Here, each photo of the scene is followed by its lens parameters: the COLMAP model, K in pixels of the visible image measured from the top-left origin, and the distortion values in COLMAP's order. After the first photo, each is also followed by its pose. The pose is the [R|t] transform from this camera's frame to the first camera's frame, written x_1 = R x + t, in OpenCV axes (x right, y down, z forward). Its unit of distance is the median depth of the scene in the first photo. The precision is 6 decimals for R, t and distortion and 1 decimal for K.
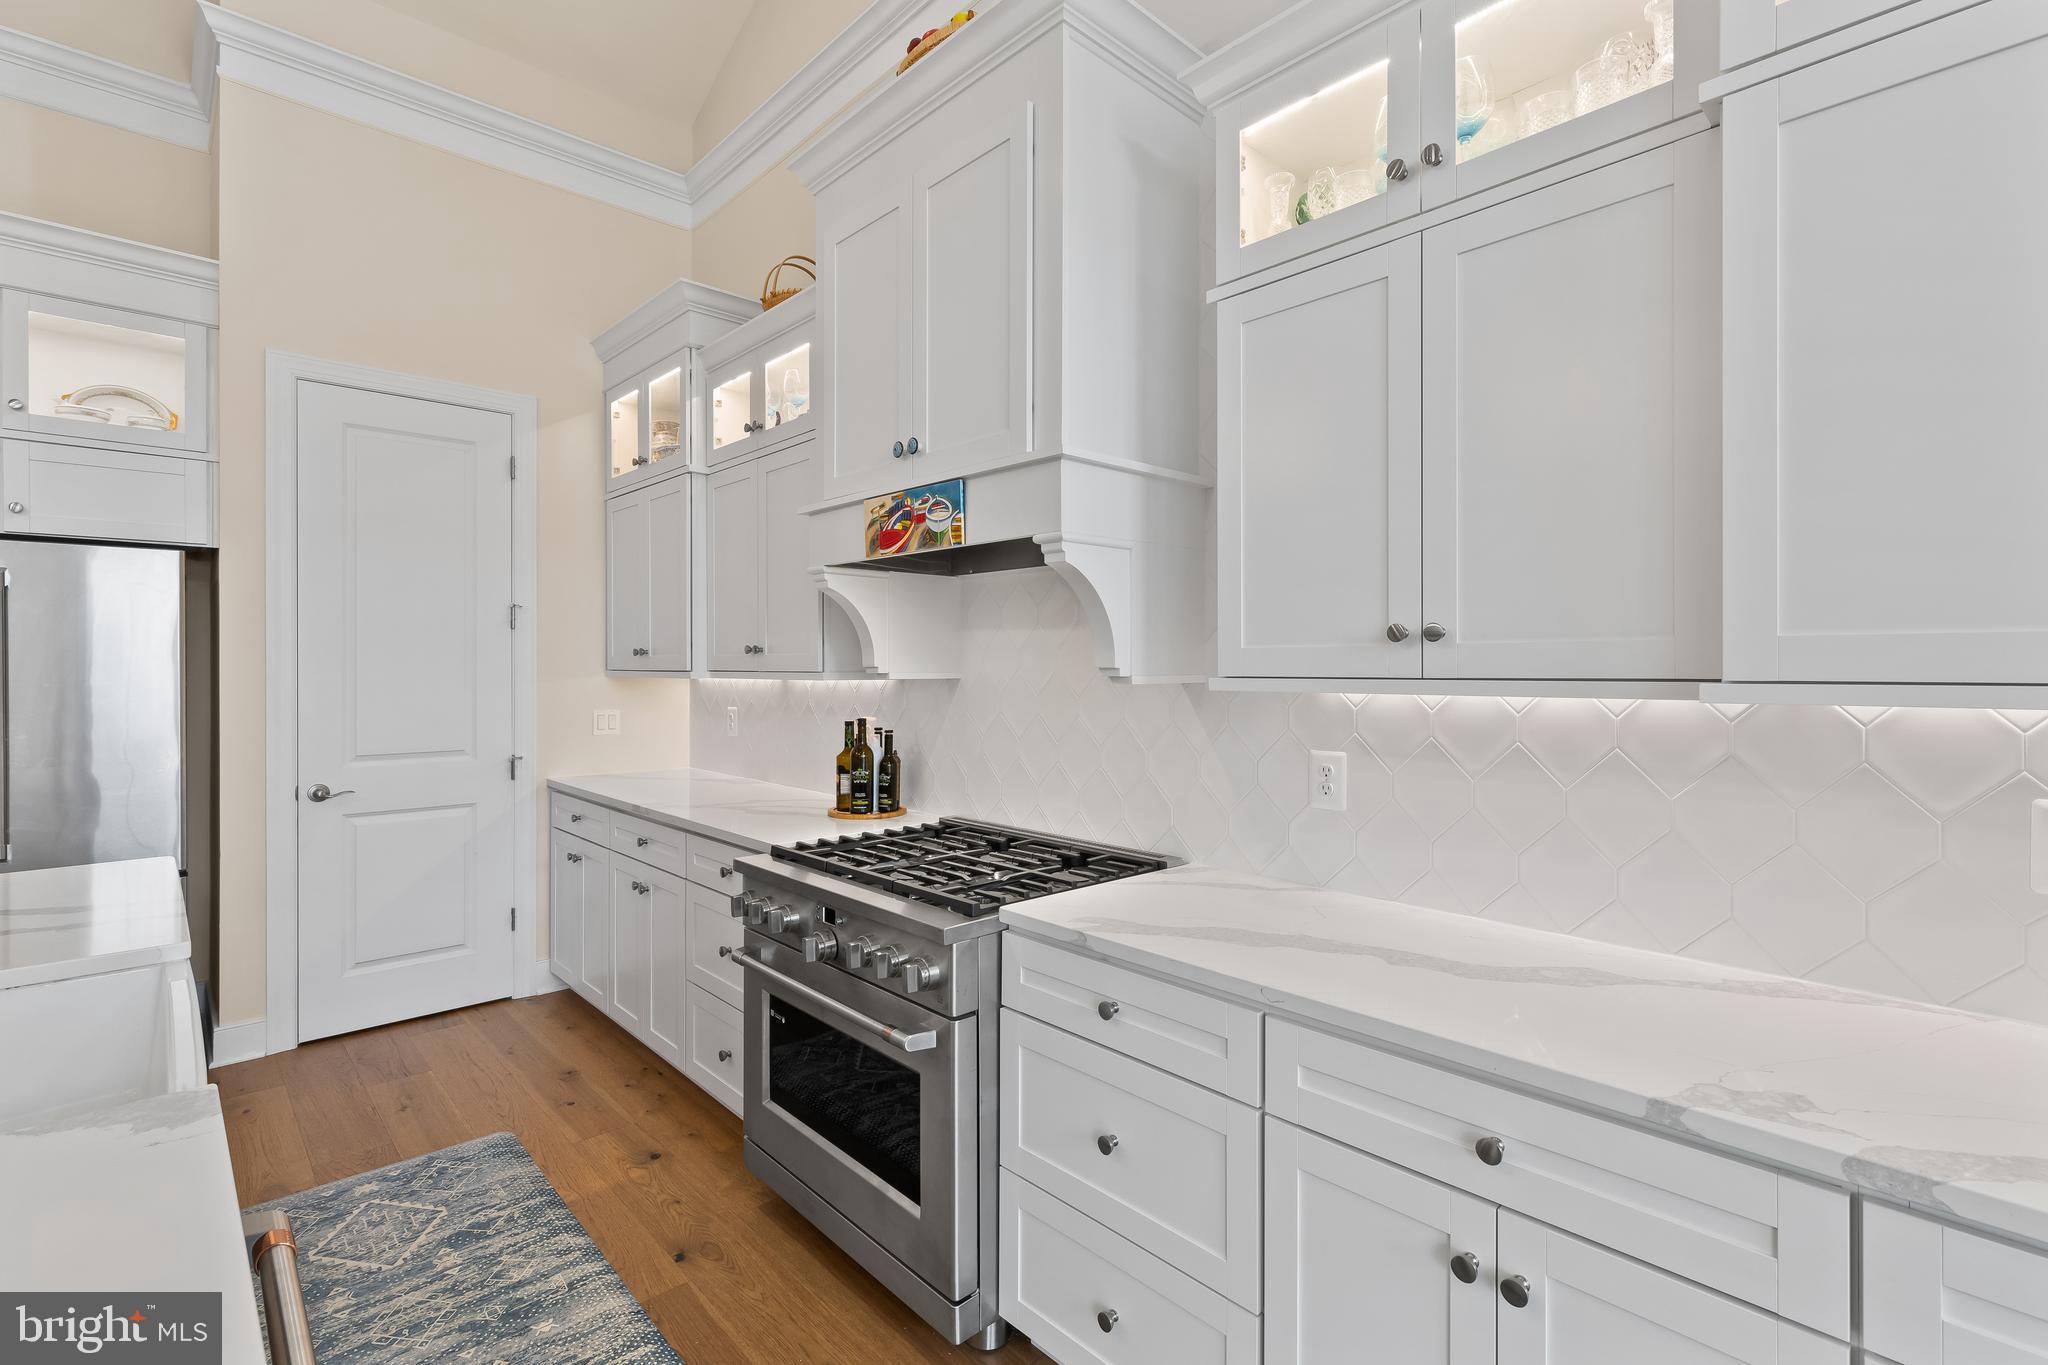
lens RADIAL K [[932.5, 0, 1026.0], [0, 932.5, 667.7], [0, 0, 1]] dist [-0.000056, 0.001146]
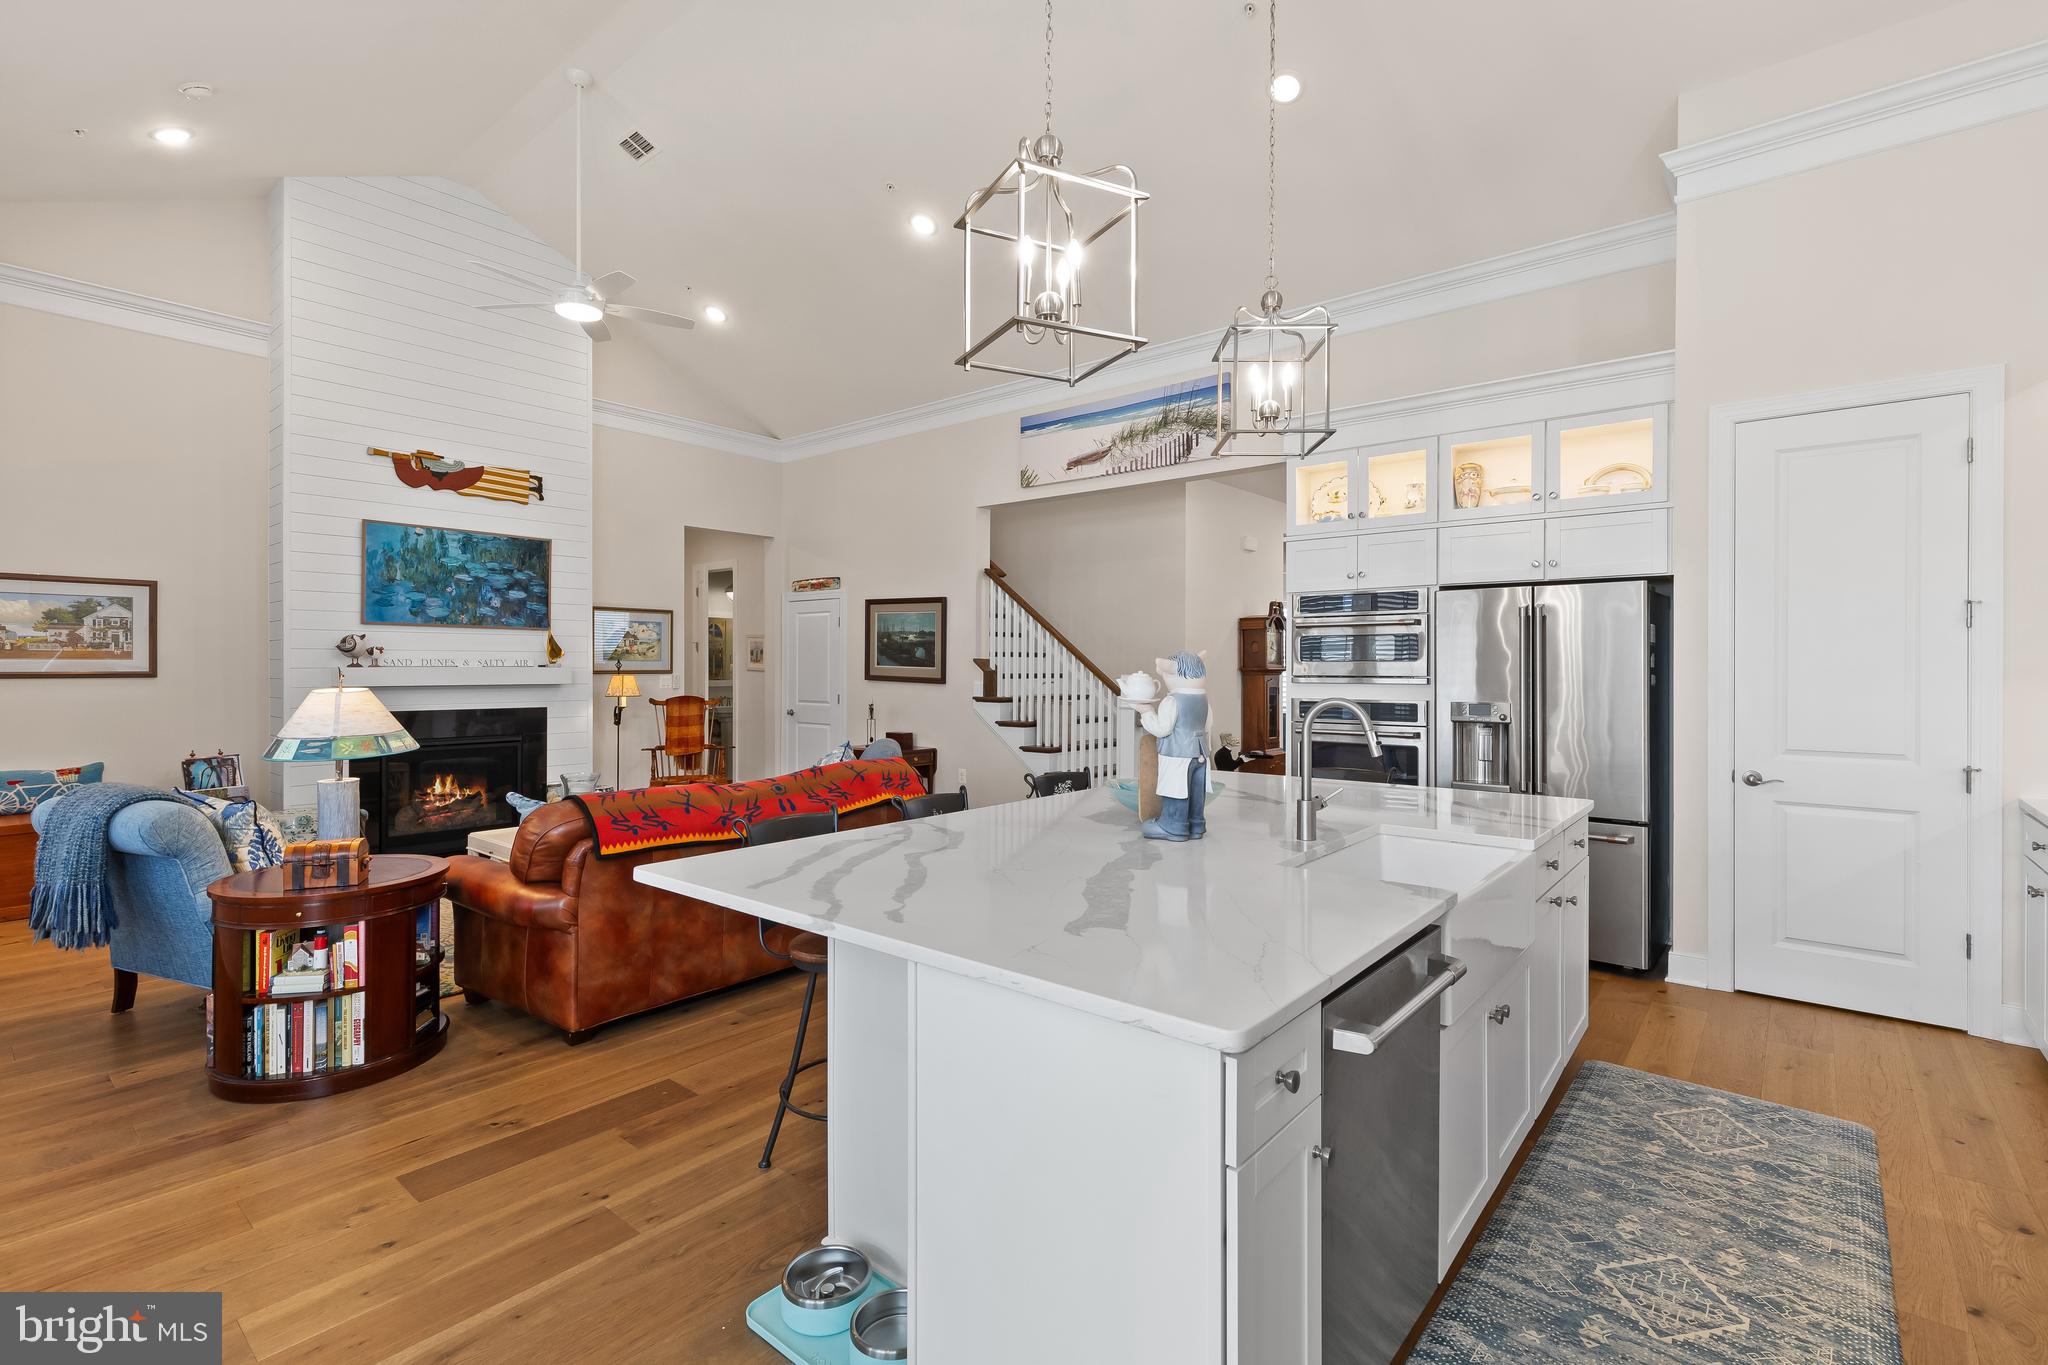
lens RADIAL K [[932.5, 0, 1030.0], [0, 932.5, 669.0], [0, 0, 1]] dist [-0.000056, 0.001146]
pose [[0.122389, 0.003259, -0.992477, 0.412358], [-0.005192, 0.999983, 0.002643, 0.001894], [0.992469, 0.004830, 0.122404, -0.037185]]
